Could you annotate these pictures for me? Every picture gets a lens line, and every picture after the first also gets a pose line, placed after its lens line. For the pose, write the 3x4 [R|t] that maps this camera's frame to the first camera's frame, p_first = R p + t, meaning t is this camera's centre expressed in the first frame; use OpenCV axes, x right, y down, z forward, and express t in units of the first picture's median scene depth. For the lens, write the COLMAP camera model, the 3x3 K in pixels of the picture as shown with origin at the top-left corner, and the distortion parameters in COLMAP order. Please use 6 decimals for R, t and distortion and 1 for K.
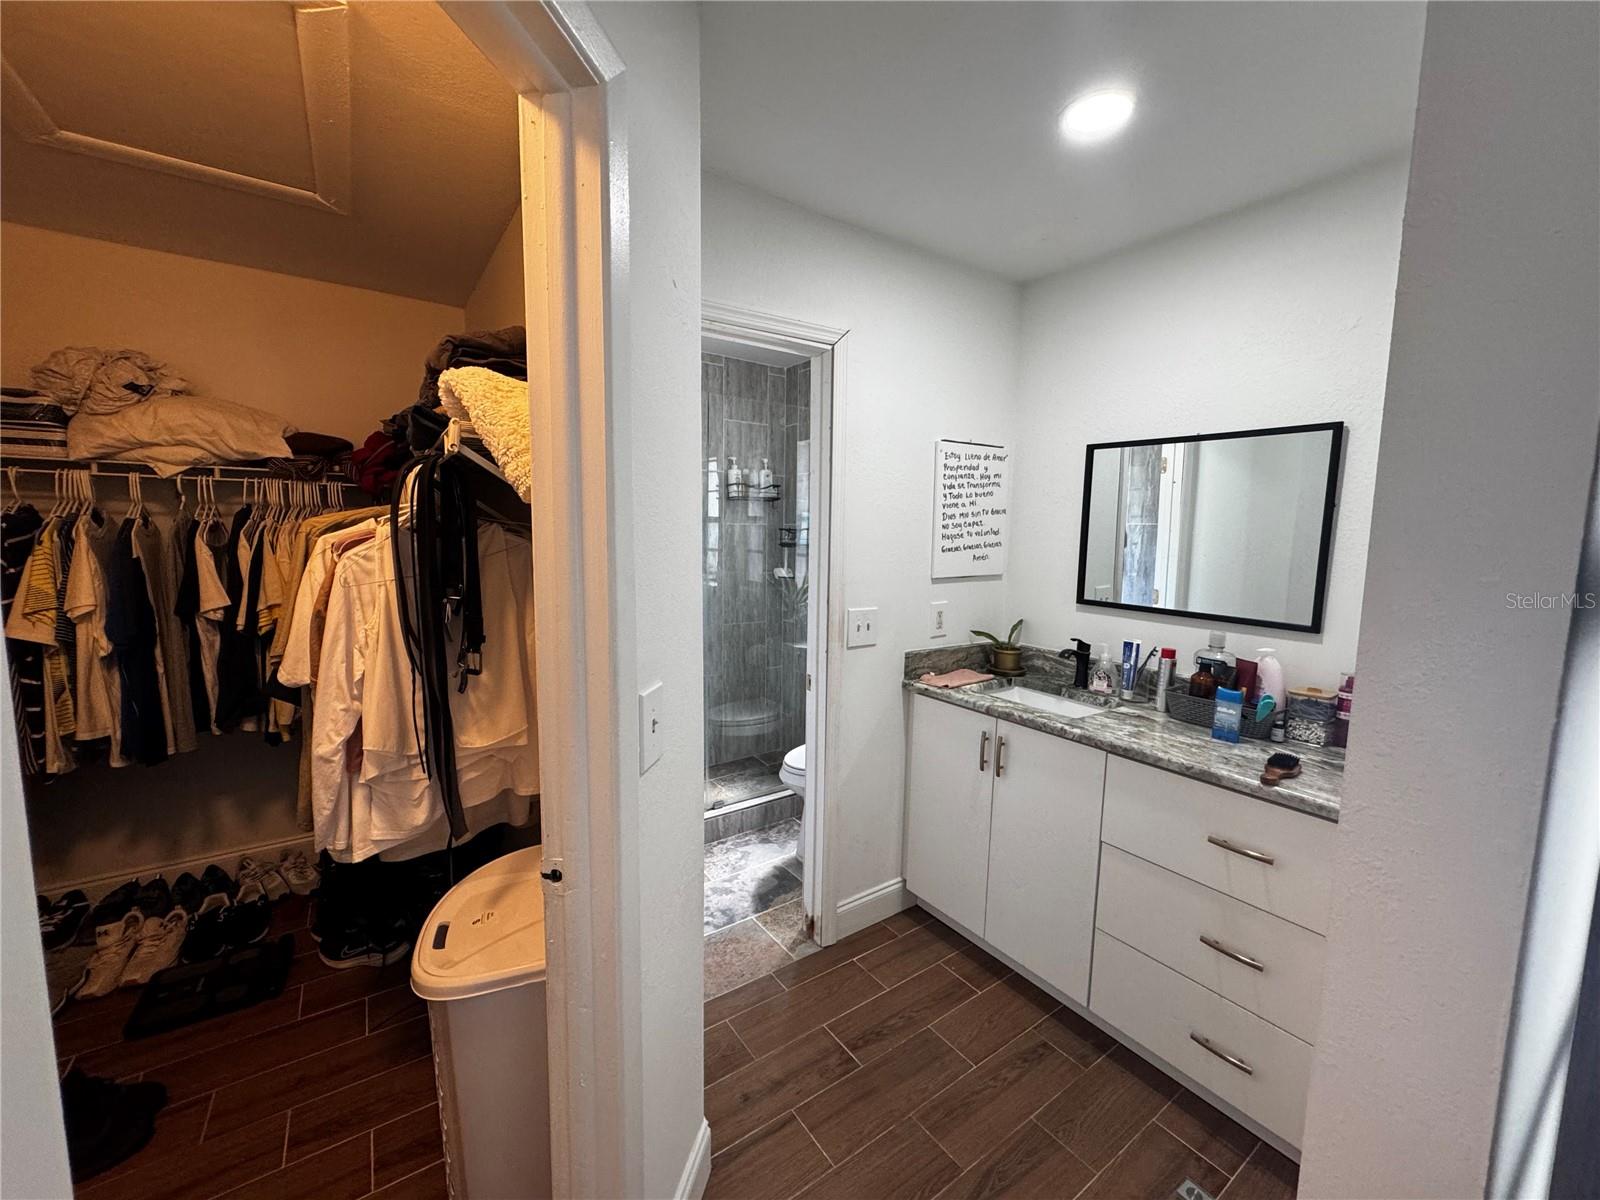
lens RADIAL K [[638.6, 0, 800.6], [0, 638.6, 586.0], [0, 0, 1]] dist [-0.004782, -0.000414]
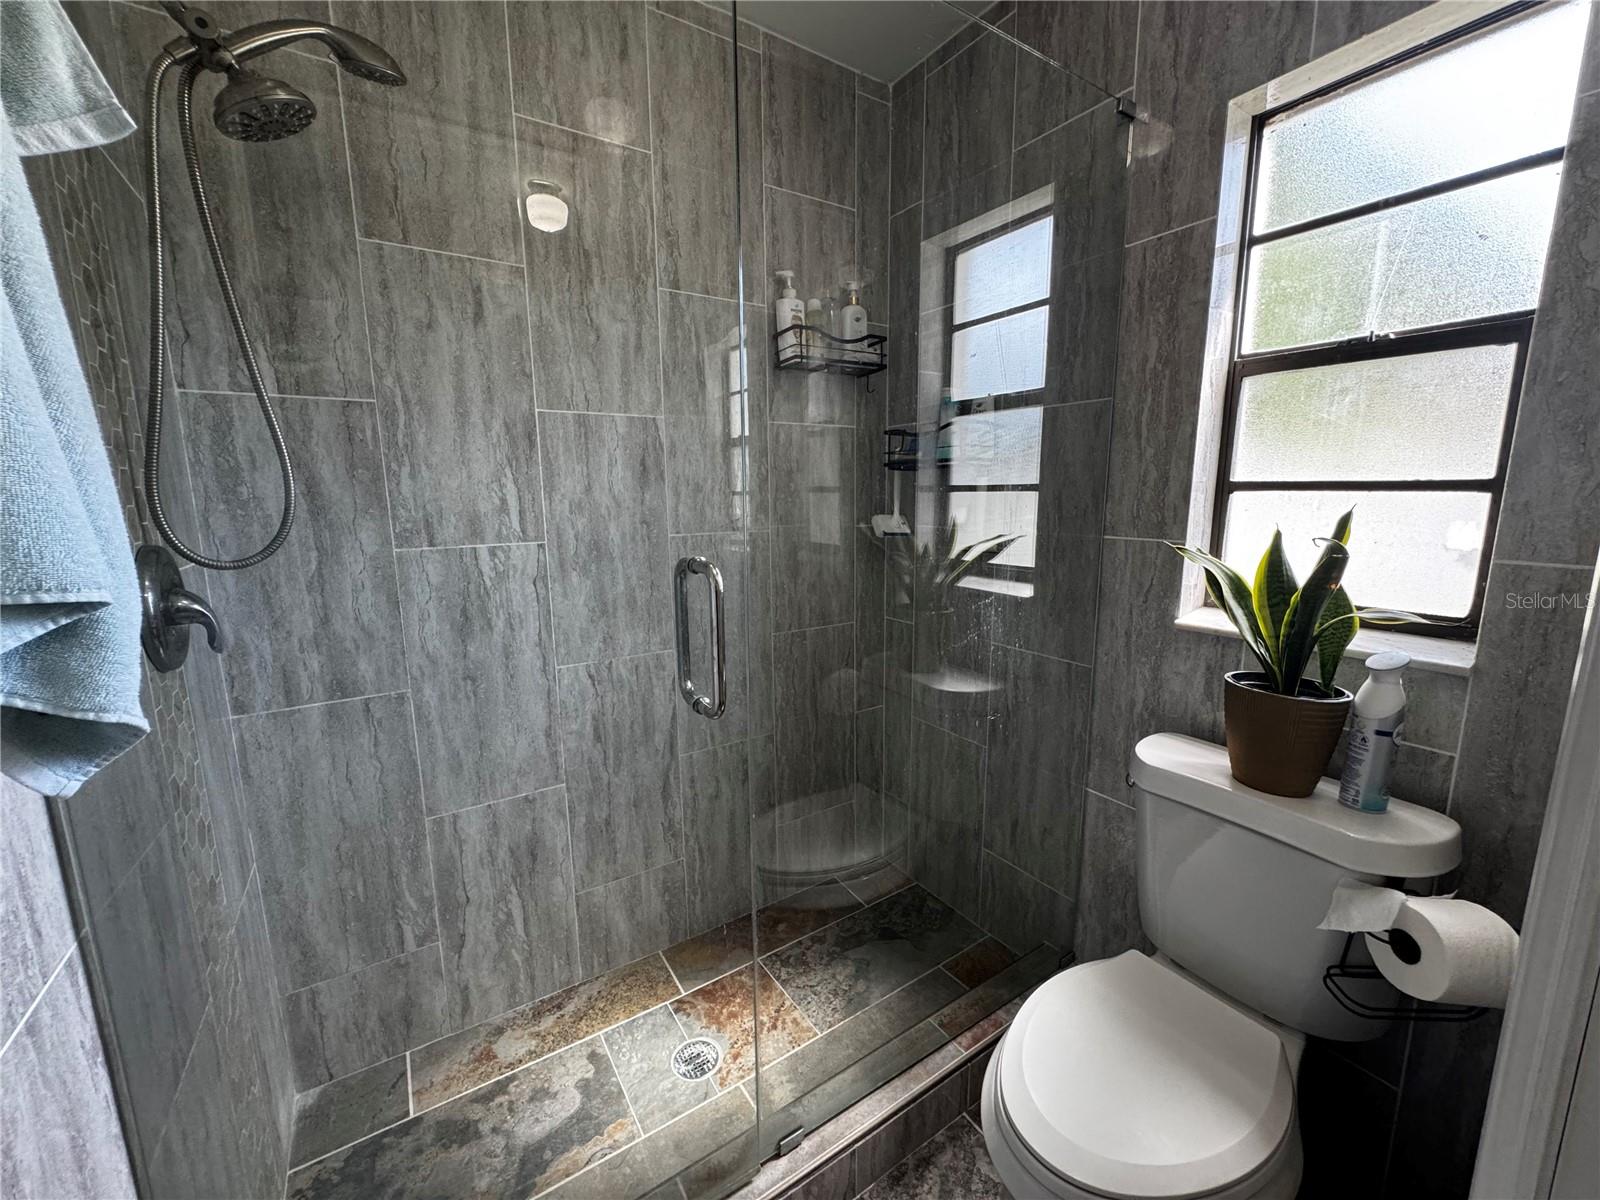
lens RADIAL K [[638.6, 0, 802.0], [0, 638.6, 599.6], [0, 0, 1]] dist [-0.004782, -0.000414]
pose [[0.999379, -0.019908, -0.029071, -0.083213], [0.021881, 0.997363, 0.069202, 0.001280], [0.027617, -0.069796, 0.997179, 0.512955]]
